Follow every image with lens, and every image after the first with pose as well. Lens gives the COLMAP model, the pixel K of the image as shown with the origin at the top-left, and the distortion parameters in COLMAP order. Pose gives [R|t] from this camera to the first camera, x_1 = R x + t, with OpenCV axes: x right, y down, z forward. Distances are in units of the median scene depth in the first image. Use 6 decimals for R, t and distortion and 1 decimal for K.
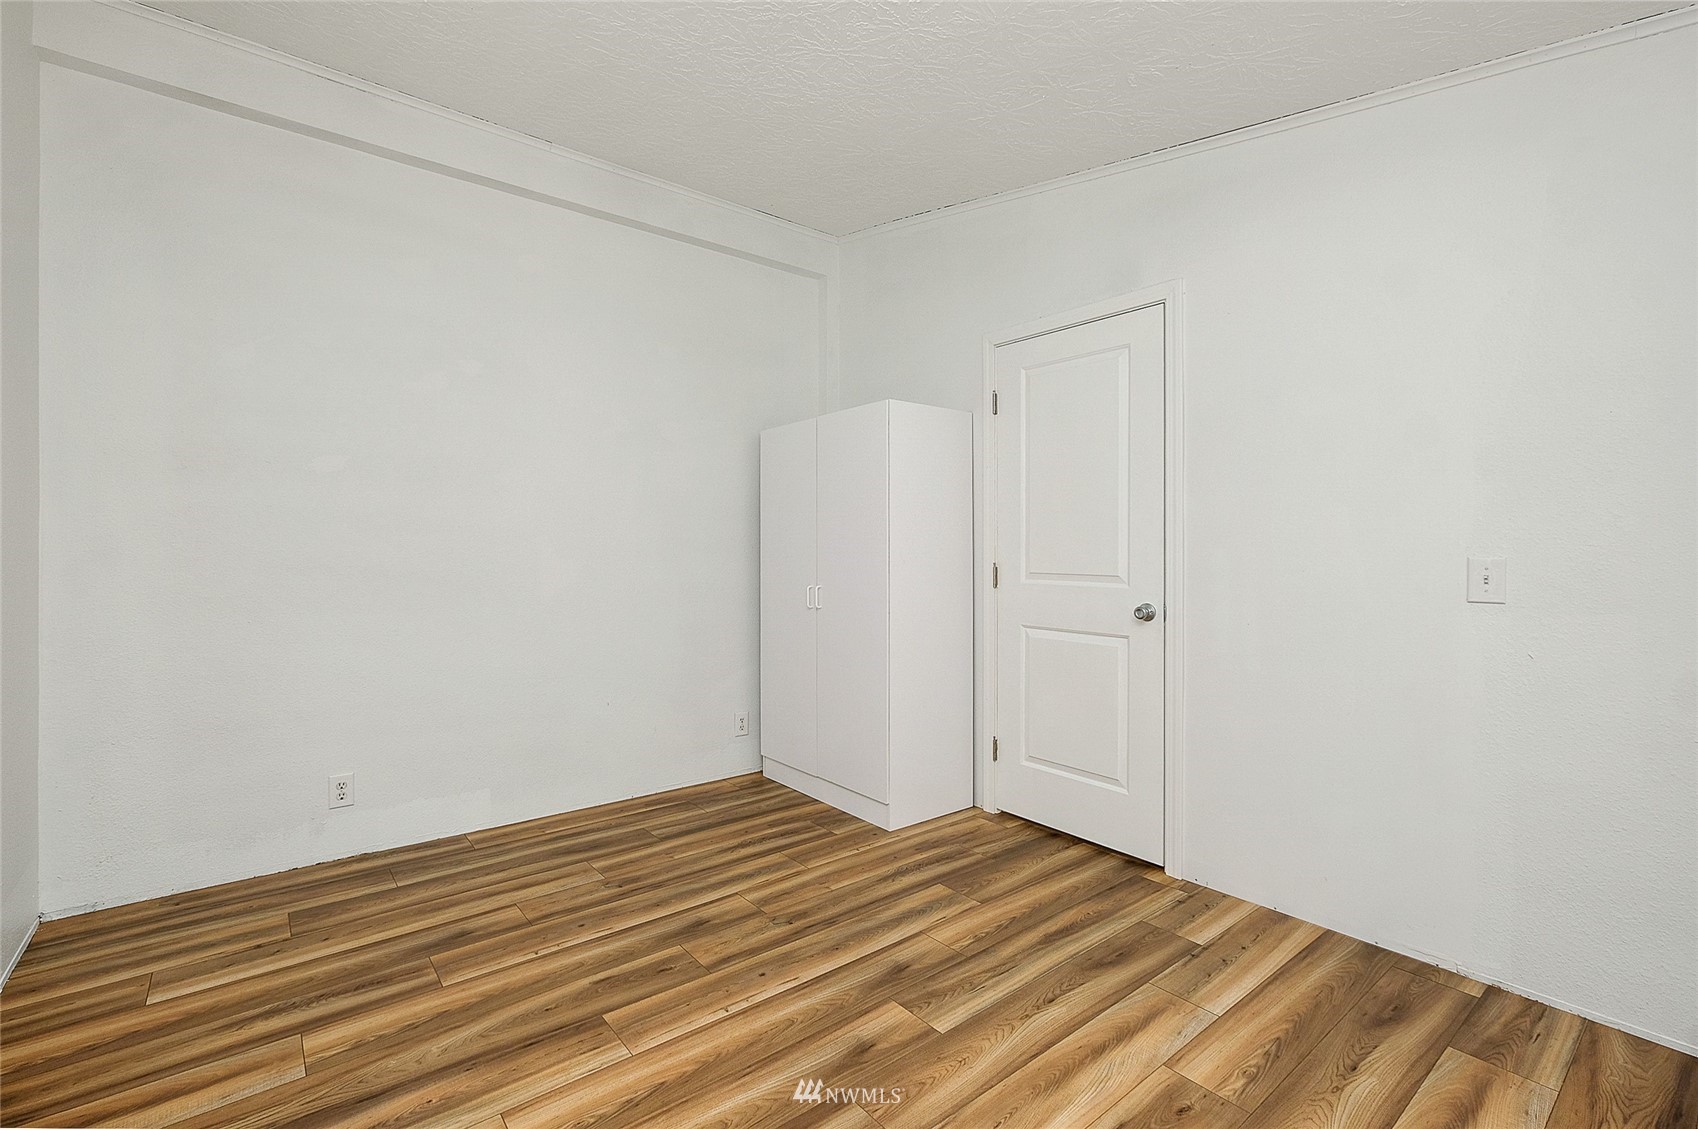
lens RADIAL K [[748.7, 0, 832.1], [0, 748.7, 544.4], [0, 0, 1]] dist [-0.002492, 0.000466]
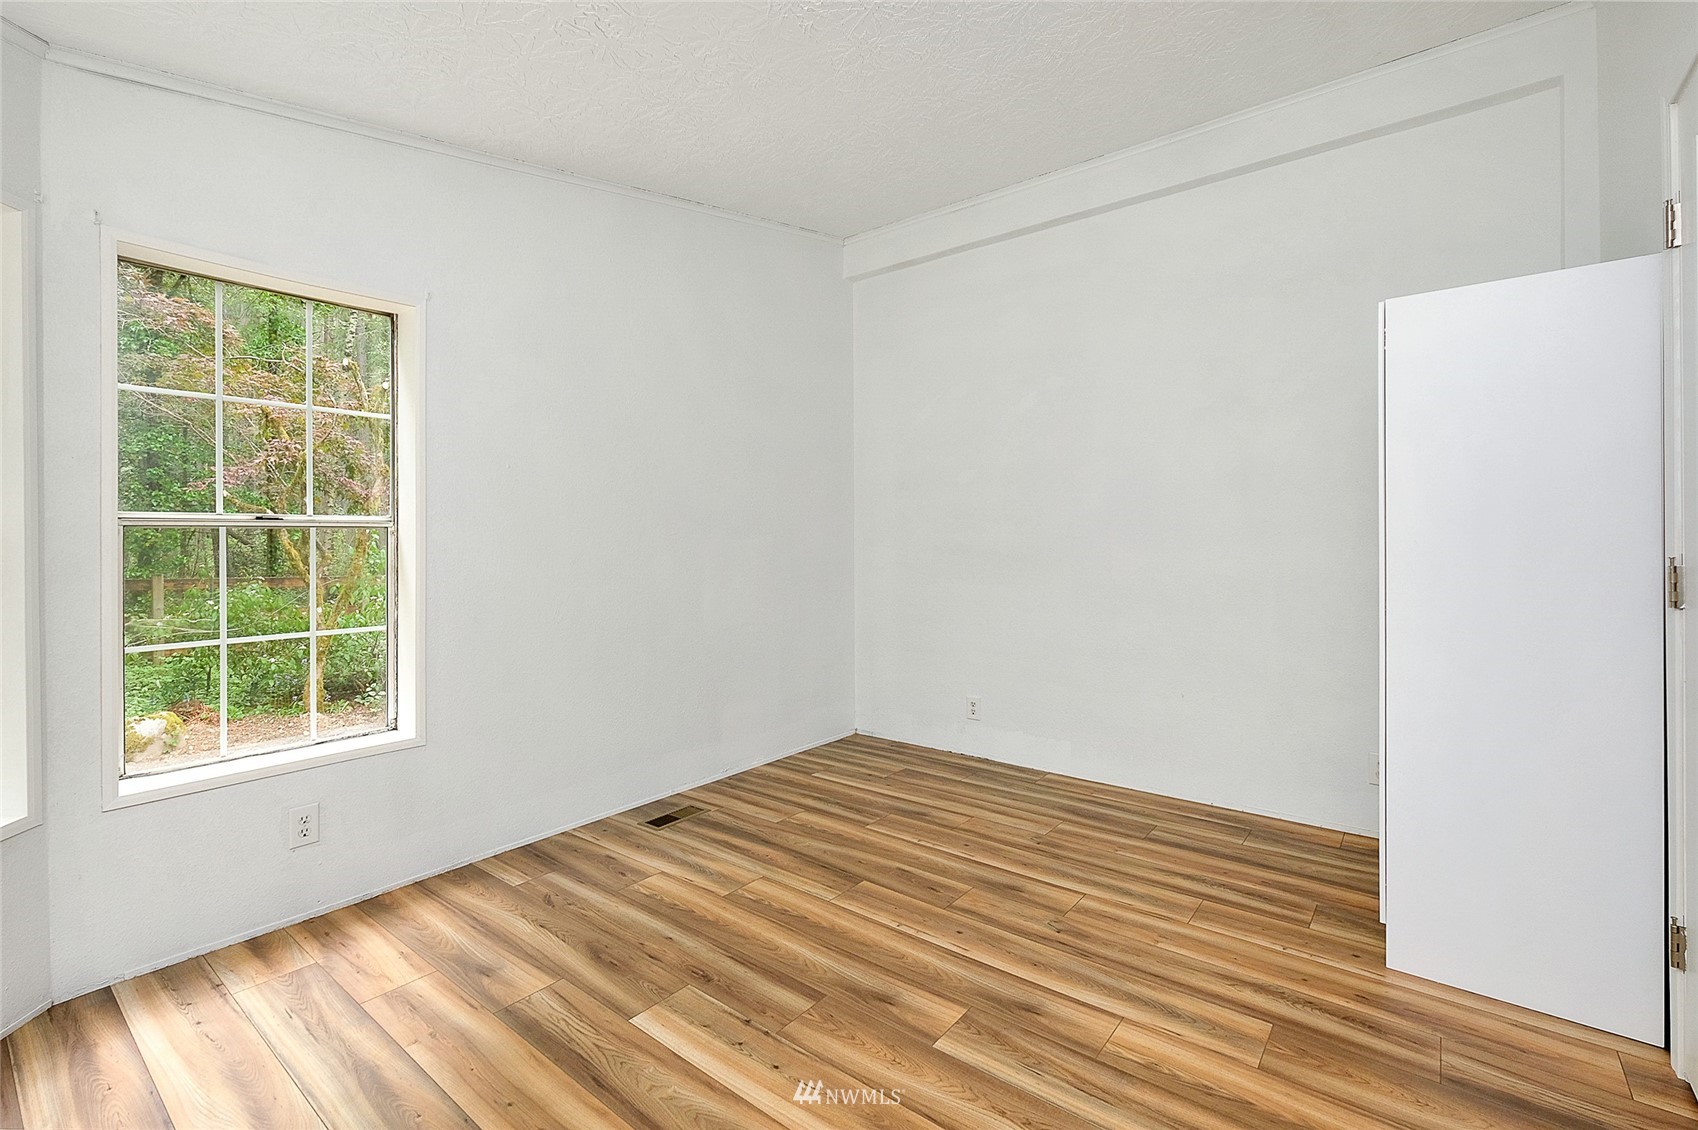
lens RADIAL K [[748.7, 0, 832.1], [0, 748.7, 544.9], [0, 0, 1]] dist [-0.002492, 0.000466]
pose [[0.224940, 0.006915, -0.974348, 0.740918], [0.012228, 0.999876, 0.009919, 0.003263], [0.974296, -0.014146, 0.224827, 0.476592]]
